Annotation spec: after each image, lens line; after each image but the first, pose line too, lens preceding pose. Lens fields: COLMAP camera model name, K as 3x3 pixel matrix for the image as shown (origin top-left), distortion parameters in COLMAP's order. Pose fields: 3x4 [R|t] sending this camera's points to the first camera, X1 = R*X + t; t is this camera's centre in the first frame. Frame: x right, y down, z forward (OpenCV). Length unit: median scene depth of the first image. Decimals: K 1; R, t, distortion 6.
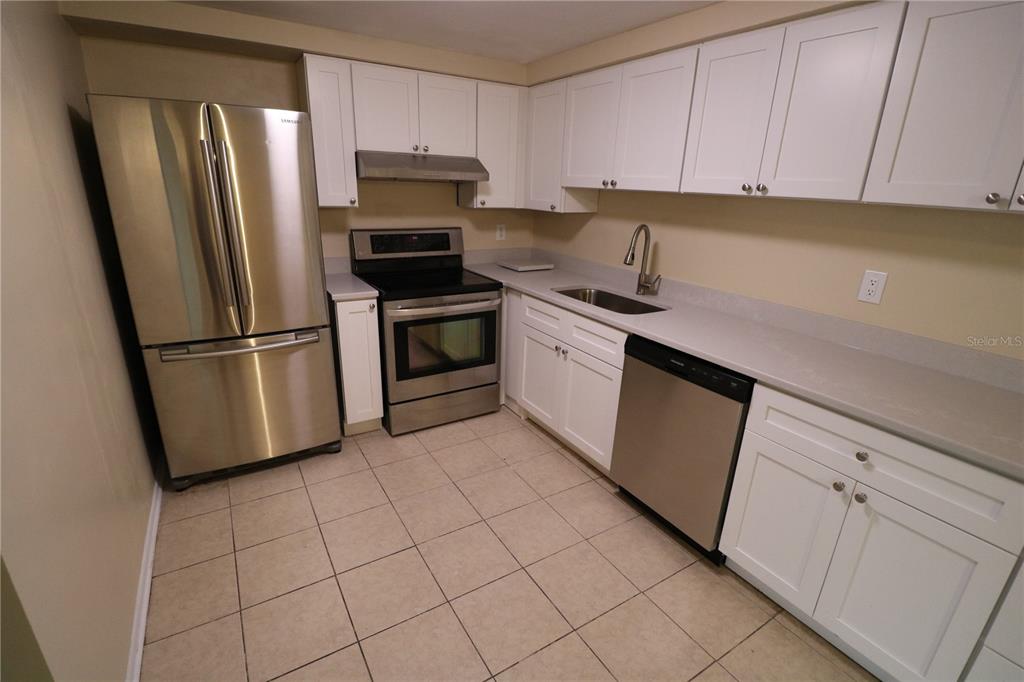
lens RADIAL K [[476.4, 0, 510.3], [0, 476.4, 347.2], [0, 0, 1]] dist [0.000561, -0.011936]
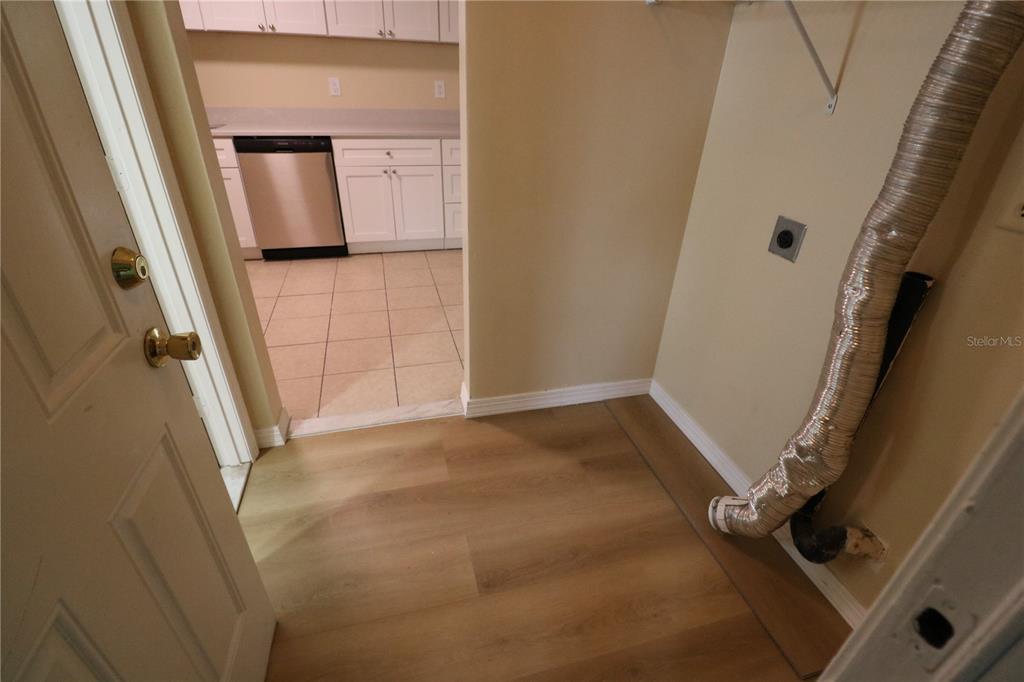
lens RADIAL K [[476.4, 0, 510.3], [0, 476.4, 347.2], [0, 0, 1]] dist [0.000561, -0.011936]
pose [[0.289718, -0.497068, 0.817916, -1.280558], [0.289795, 0.860011, 0.420000, 0.199815], [-0.912185, 0.115347, 0.393208, -0.331798]]
